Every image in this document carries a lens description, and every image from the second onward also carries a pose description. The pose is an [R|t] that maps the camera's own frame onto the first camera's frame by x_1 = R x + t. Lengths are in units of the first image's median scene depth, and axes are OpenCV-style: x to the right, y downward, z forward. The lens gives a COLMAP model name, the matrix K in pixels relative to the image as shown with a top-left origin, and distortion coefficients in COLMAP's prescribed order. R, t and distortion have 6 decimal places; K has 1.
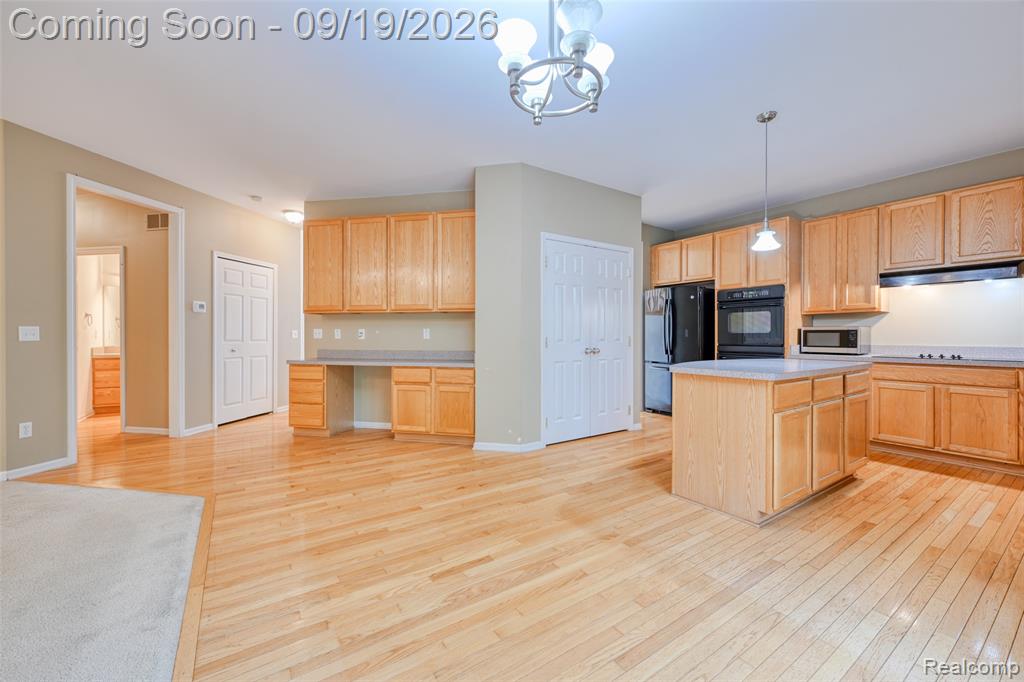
lens RADIAL K [[402.5, 0, 510.7], [0, 402.5, 337.5], [0, 0, 1]] dist [0.000596, 0.000136]
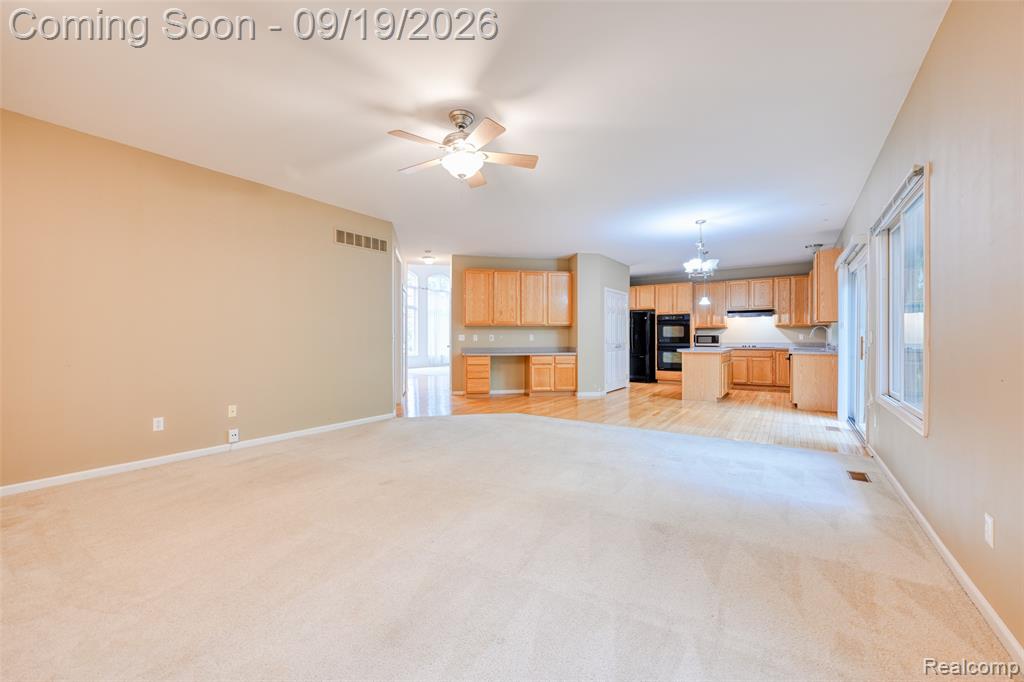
lens RADIAL K [[403.9, 0, 509.2], [0, 403.9, 339.6], [0, 0, 1]] dist [0.001569, 0.000157]
pose [[0.930335, -0.004452, 0.366683, -1.033399], [0.005649, 0.999982, -0.002190, 0.002454], [-0.366666, 0.004109, 0.930343, -0.657383]]
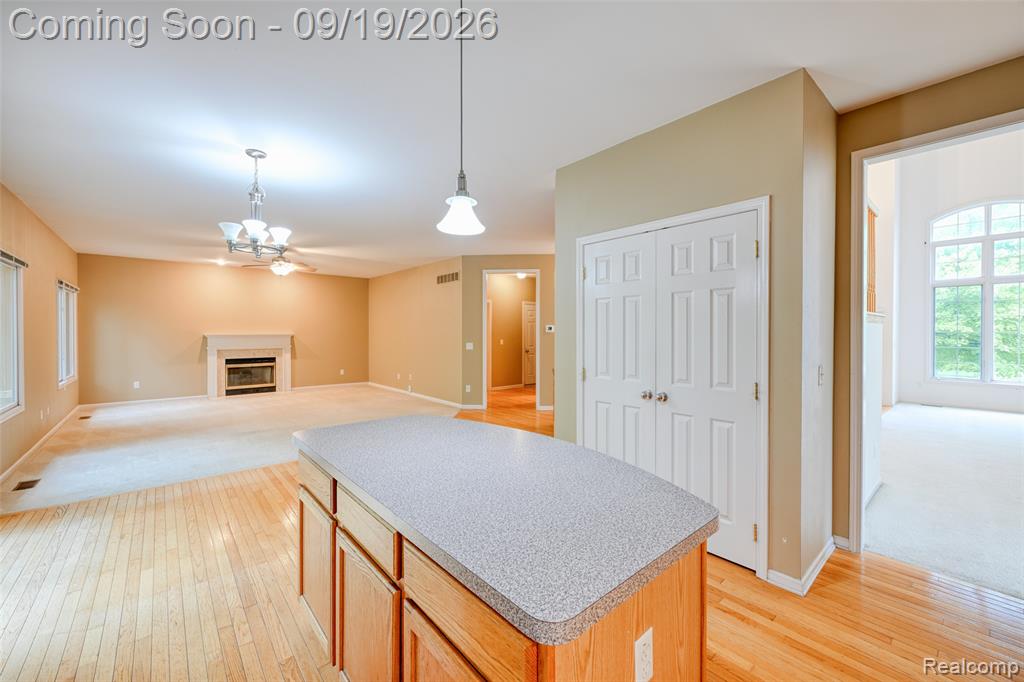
lens RADIAL K [[407.8, 0, 509.8], [0, 407.8, 334.7], [0, 0, 1]] dist [-0.000152, 0.000065]
pose [[0.120691, 0.006596, -0.992668, 0.811678], [-0.004496, 0.999971, 0.006098, -0.065647], [0.992680, 0.003727, 0.120717, 0.701724]]
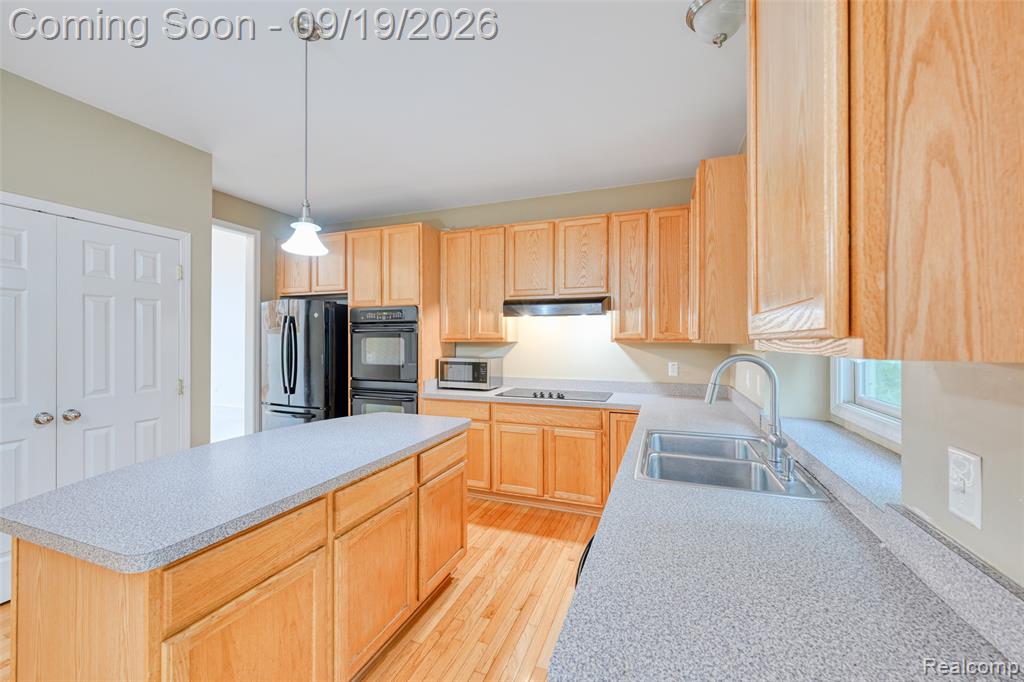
lens RADIAL K [[408.9, 0, 504.9], [0, 408.9, 340.0], [0, 0, 1]] dist [-0.001305, -0.000139]
pose [[0.818877, 0.001397, 0.573968, 0.371504], [0.001507, 0.999988, -0.004584, -0.062231], [-0.573968, 0.004619, 0.818865, 0.241445]]
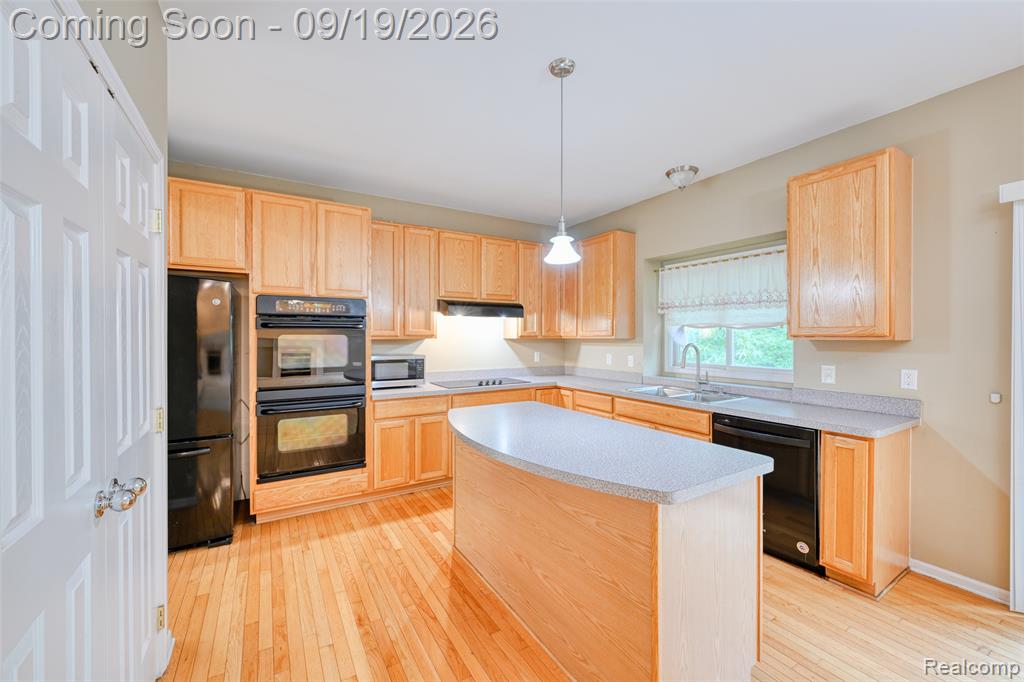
lens RADIAL K [[403.9, 0, 509.2], [0, 403.9, 339.6], [0, 0, 1]] dist [0.001569, 0.000157]
pose [[0.058400, -0.007388, 0.998266, -0.037807], [0.006392, 0.999955, 0.007026, -0.065691], [-0.998273, 0.005971, 0.058445, 0.735061]]
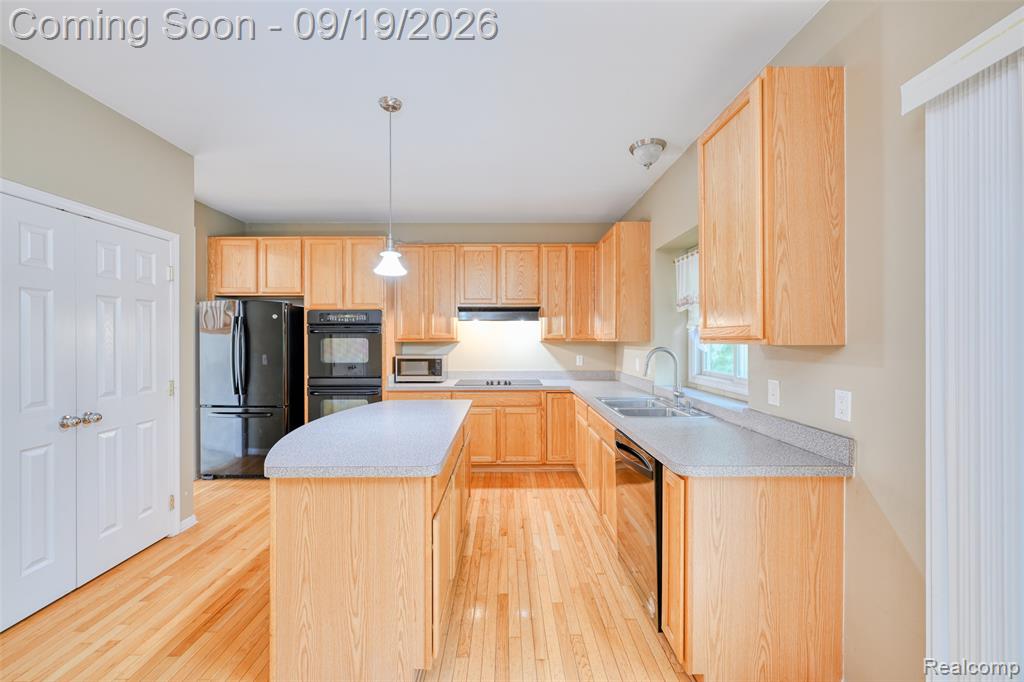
lens RADIAL K [[404.9, 0, 505.5], [0, 404.9, 339.9], [0, 0, 1]] dist [0.000562, 0.000168]
pose [[0.557493, -0.001982, 0.830179, 0.076418], [0.006866, 0.999974, -0.002224, -0.062755], [-0.830153, 0.006940, 0.557492, 0.267224]]
